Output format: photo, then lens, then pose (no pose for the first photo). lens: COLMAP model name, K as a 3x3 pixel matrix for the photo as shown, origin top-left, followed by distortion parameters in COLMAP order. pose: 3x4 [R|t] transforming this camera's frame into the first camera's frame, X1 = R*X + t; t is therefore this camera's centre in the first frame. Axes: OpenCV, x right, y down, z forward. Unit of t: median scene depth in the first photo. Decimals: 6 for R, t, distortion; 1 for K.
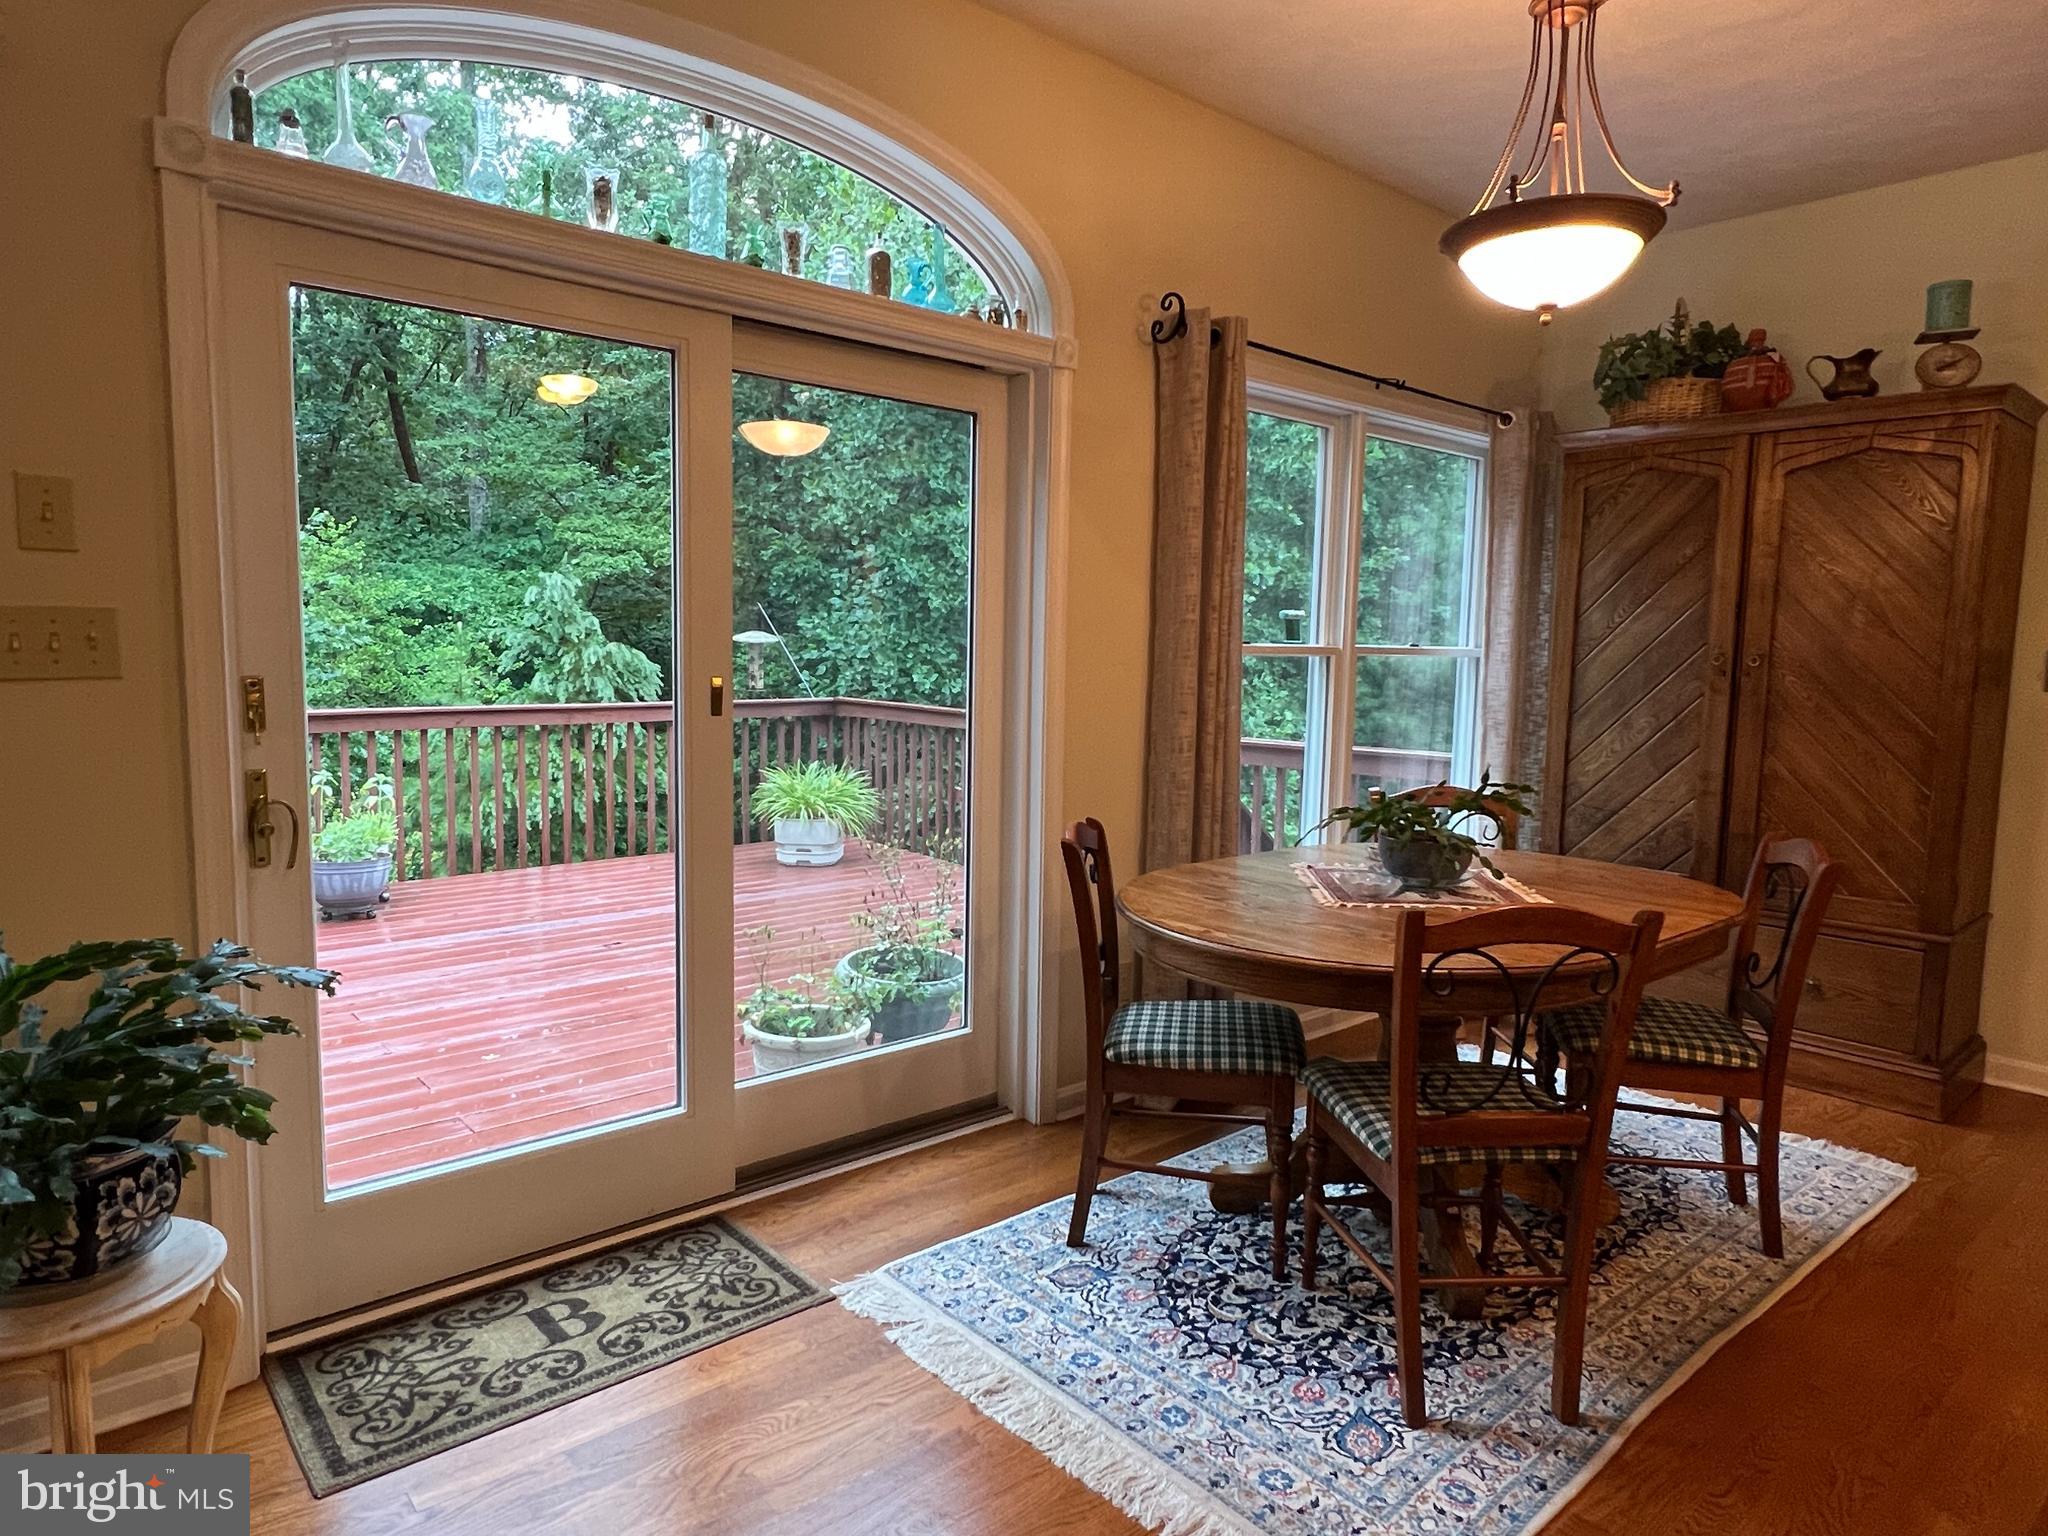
lens RADIAL K [[1215.0, 0, 1021.9], [0, 1215.0, 784.2], [0, 0, 1]] dist [-0.007525, 0.003107]
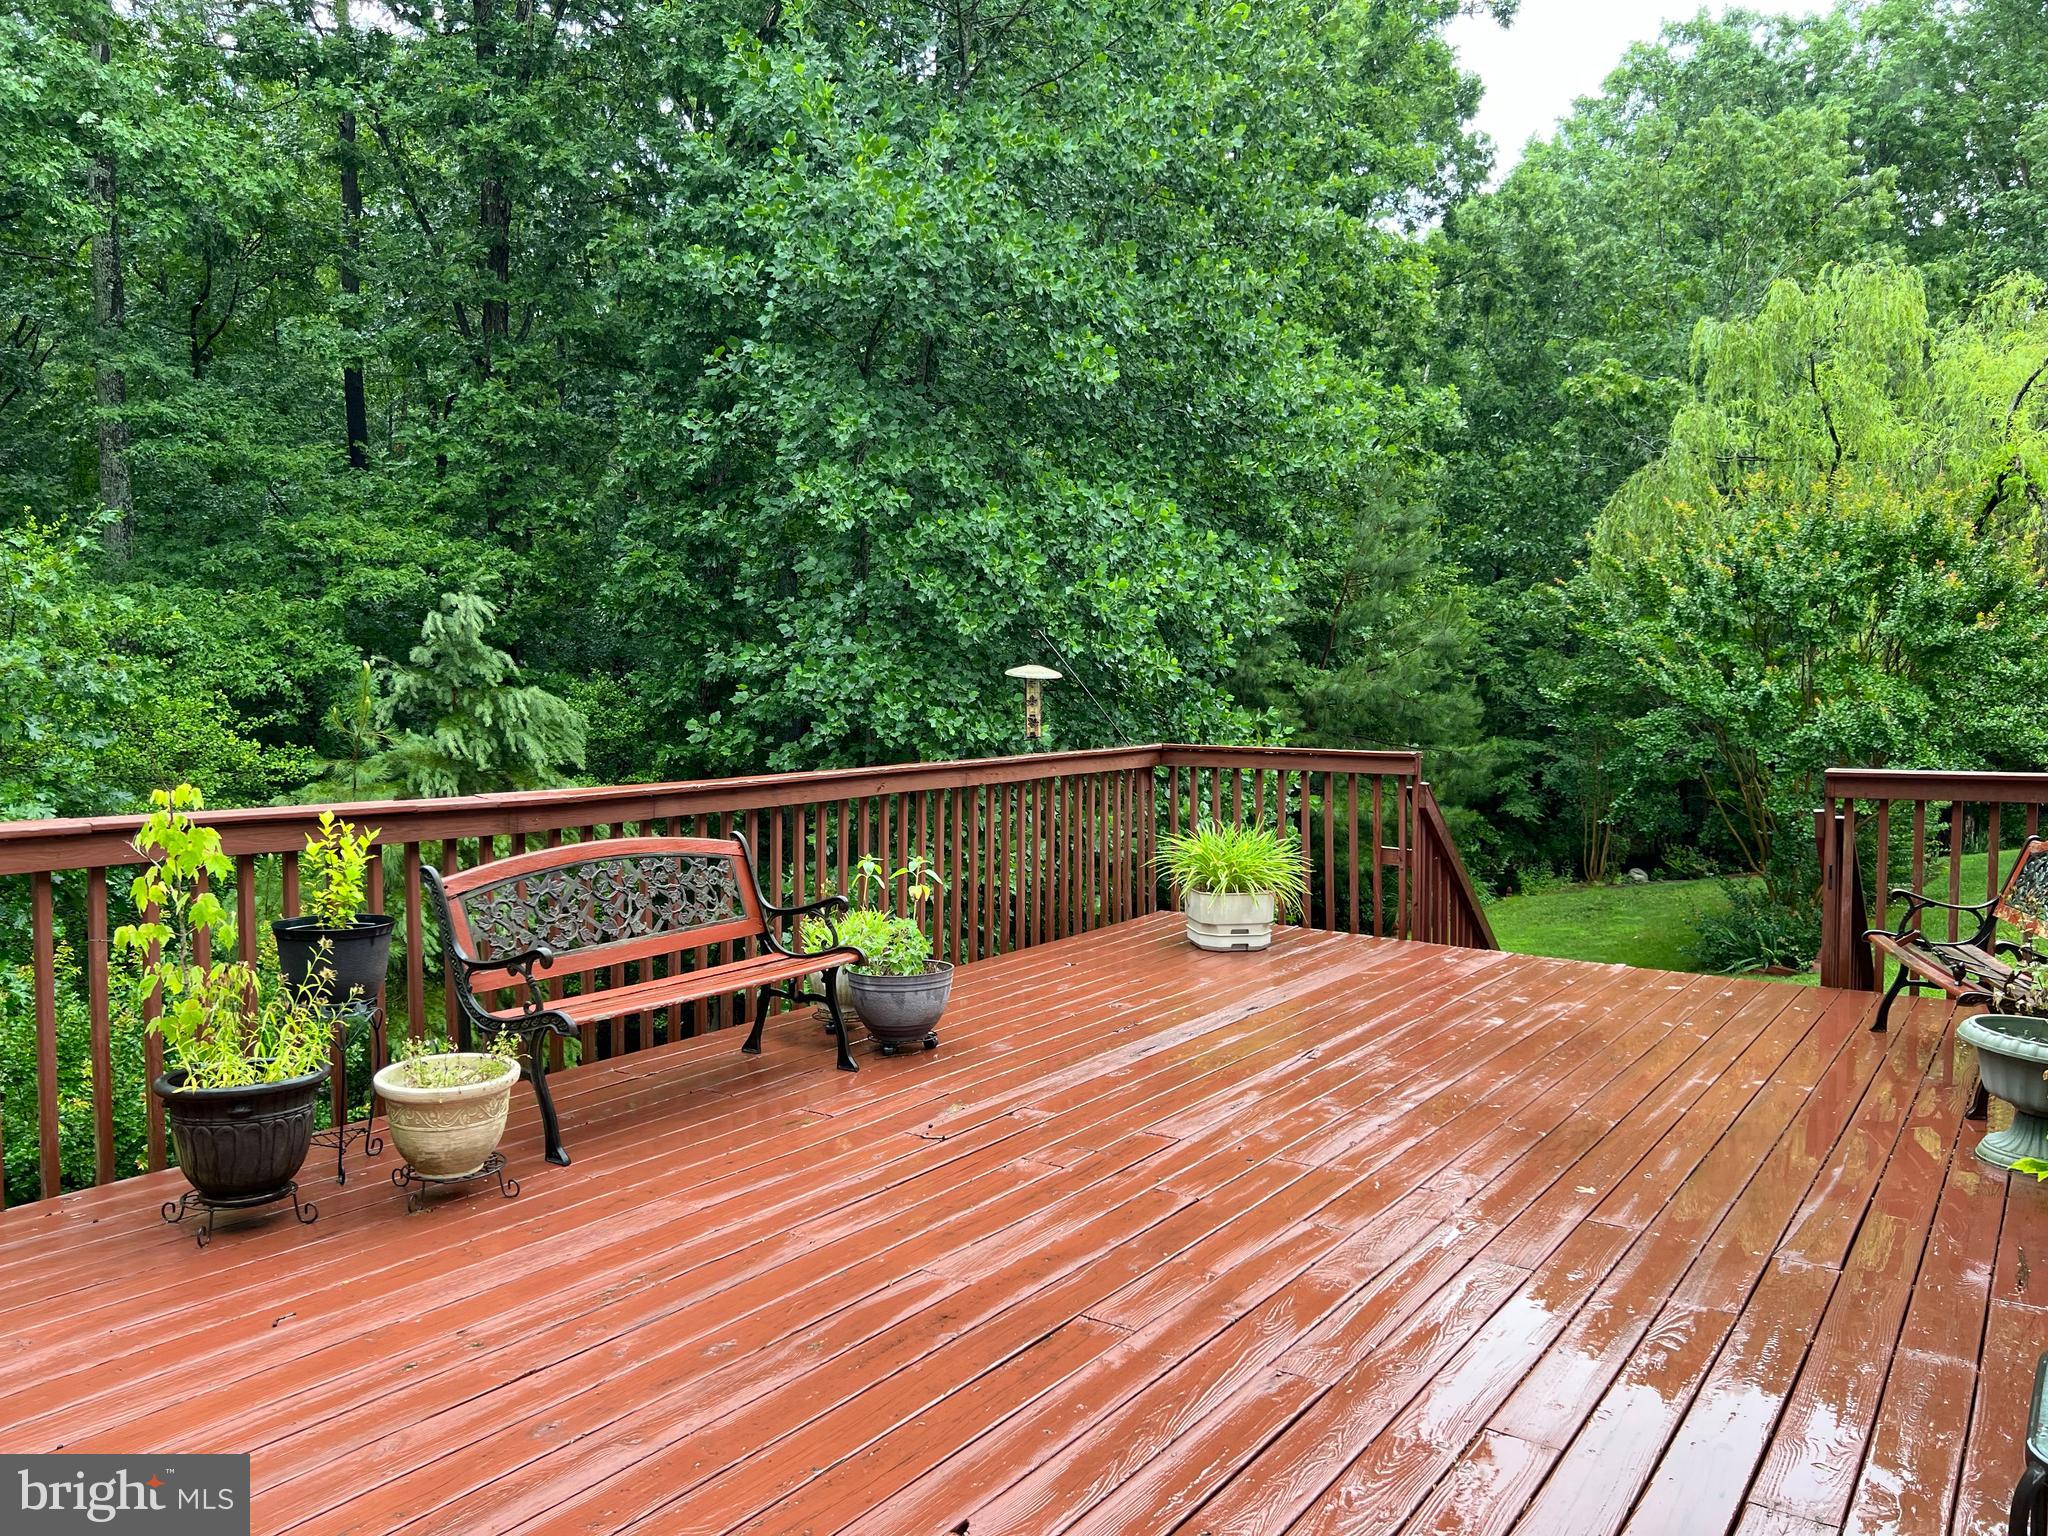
lens RADIAL K [[1532.7, 0, 1024.5], [0, 1532.7, 768.2], [0, 0, 1]] dist [0.030630, -0.031774]
pose [[0.969065, -0.034284, 0.244412, -0.270008], [0.047809, 0.997623, -0.049618, -0.005038], [-0.242130, 0.059769, 0.968401, 0.014487]]
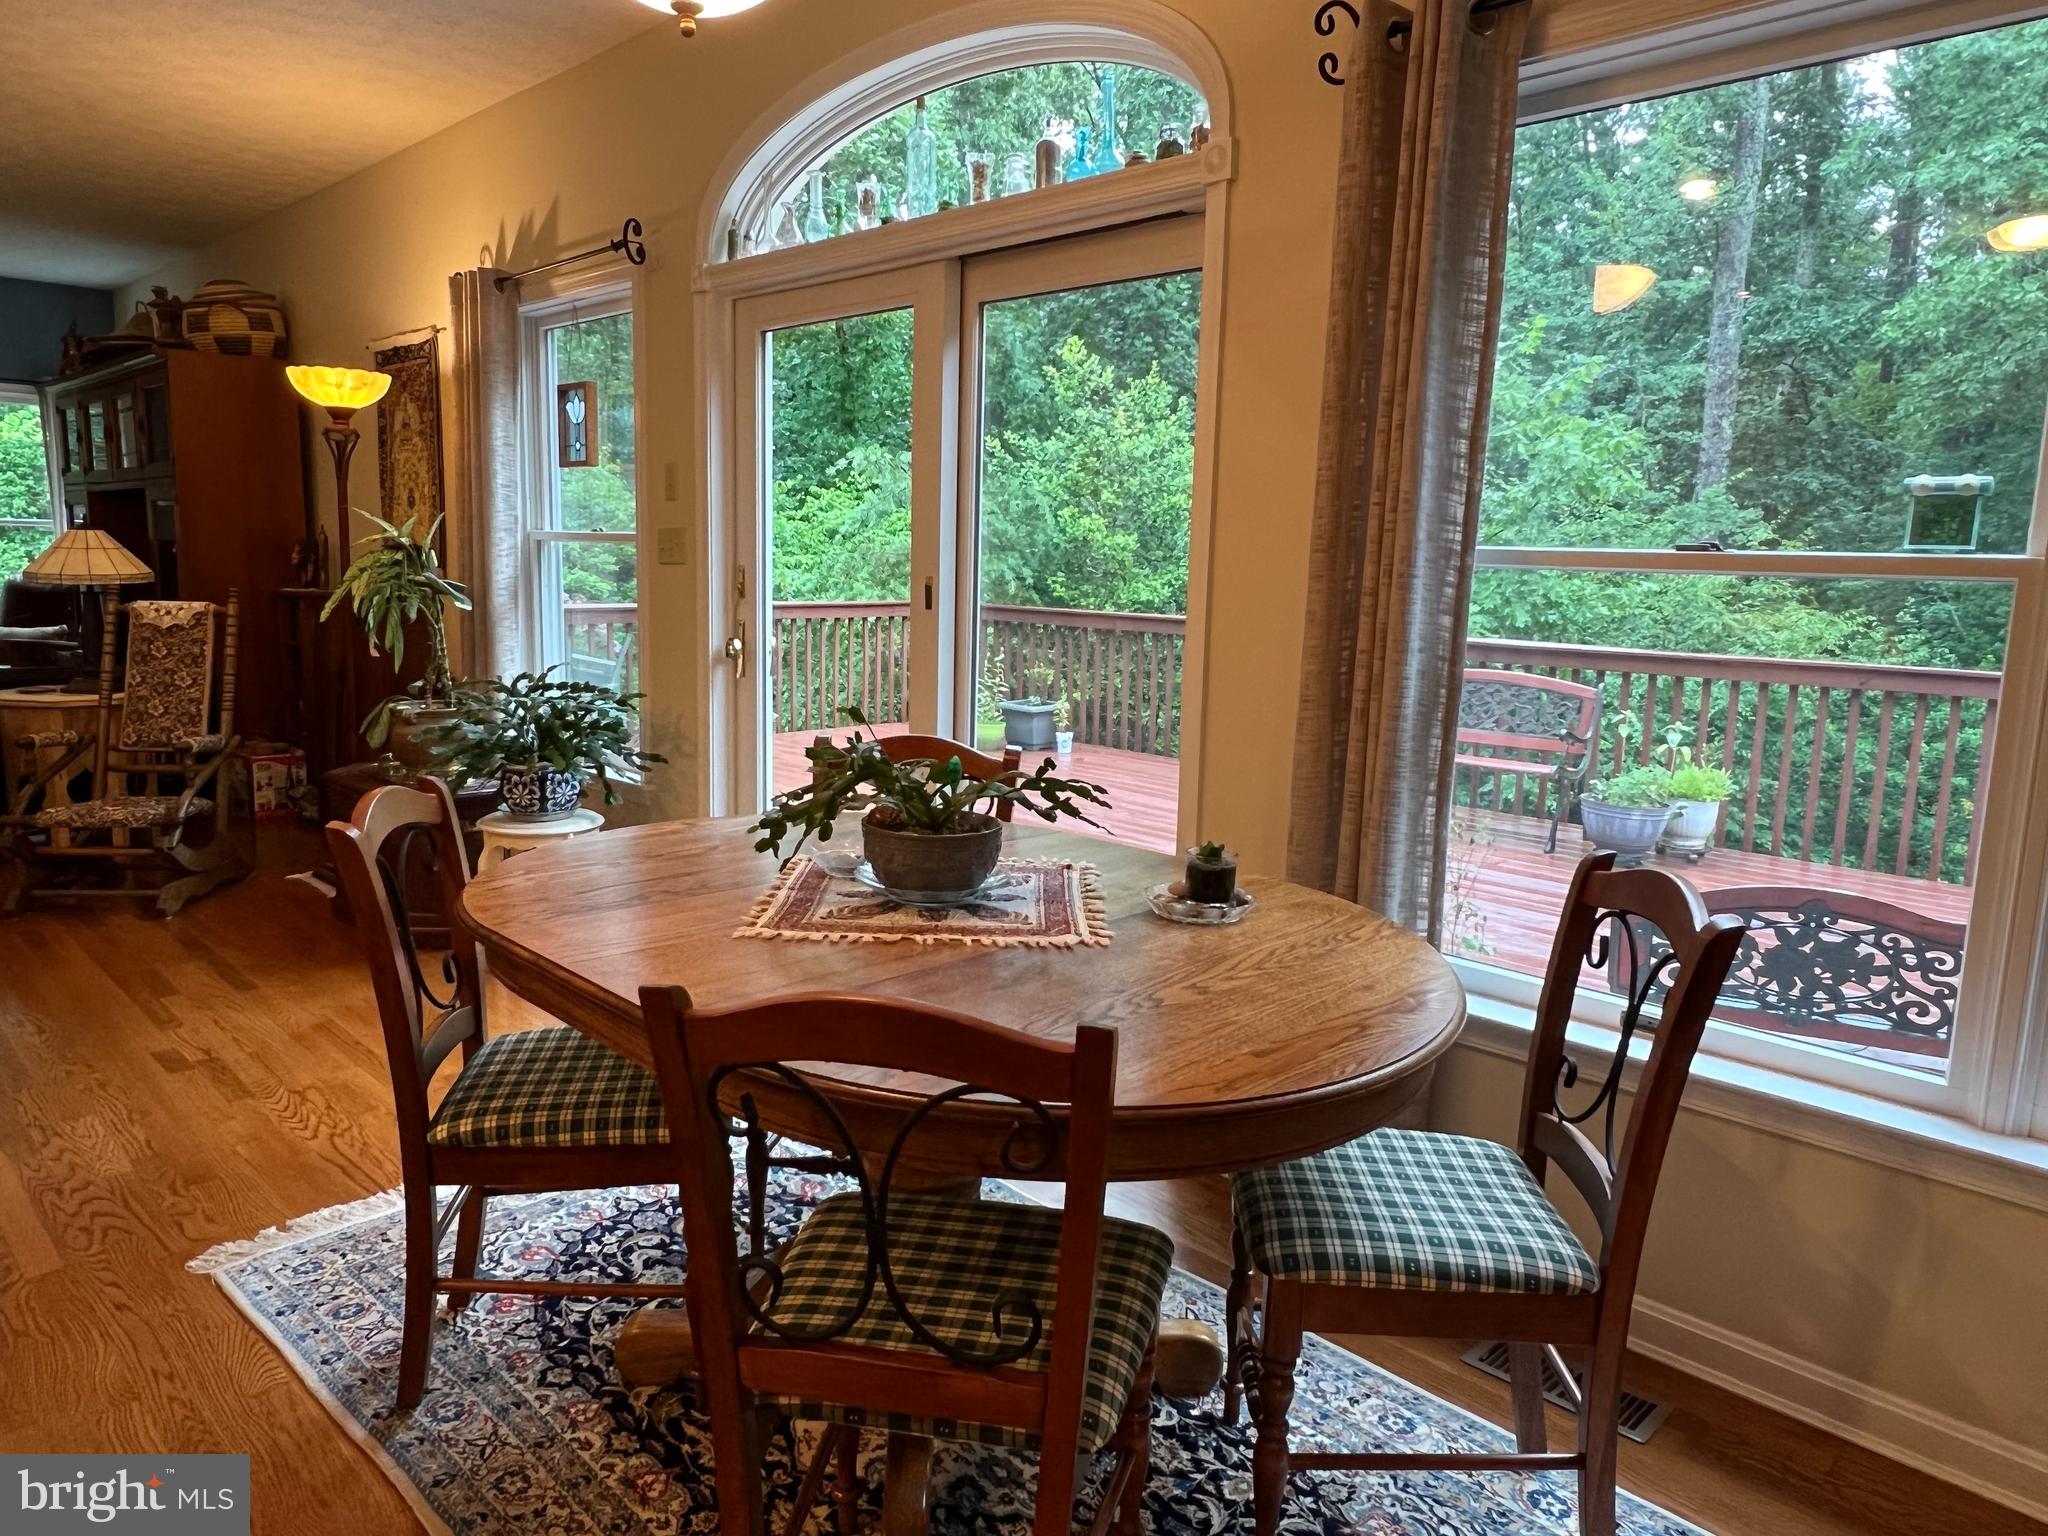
lens RADIAL K [[1347.8, 0, 1036.1], [0, 1347.8, 760.3], [0, 0, 1]] dist [0.007893, -0.003451]
pose [[0.083362, 0.138058, -0.986910, 1.022600], [-0.144784, 0.981526, 0.125075, -0.085891], [0.985945, 0.132463, 0.101811, 0.949809]]
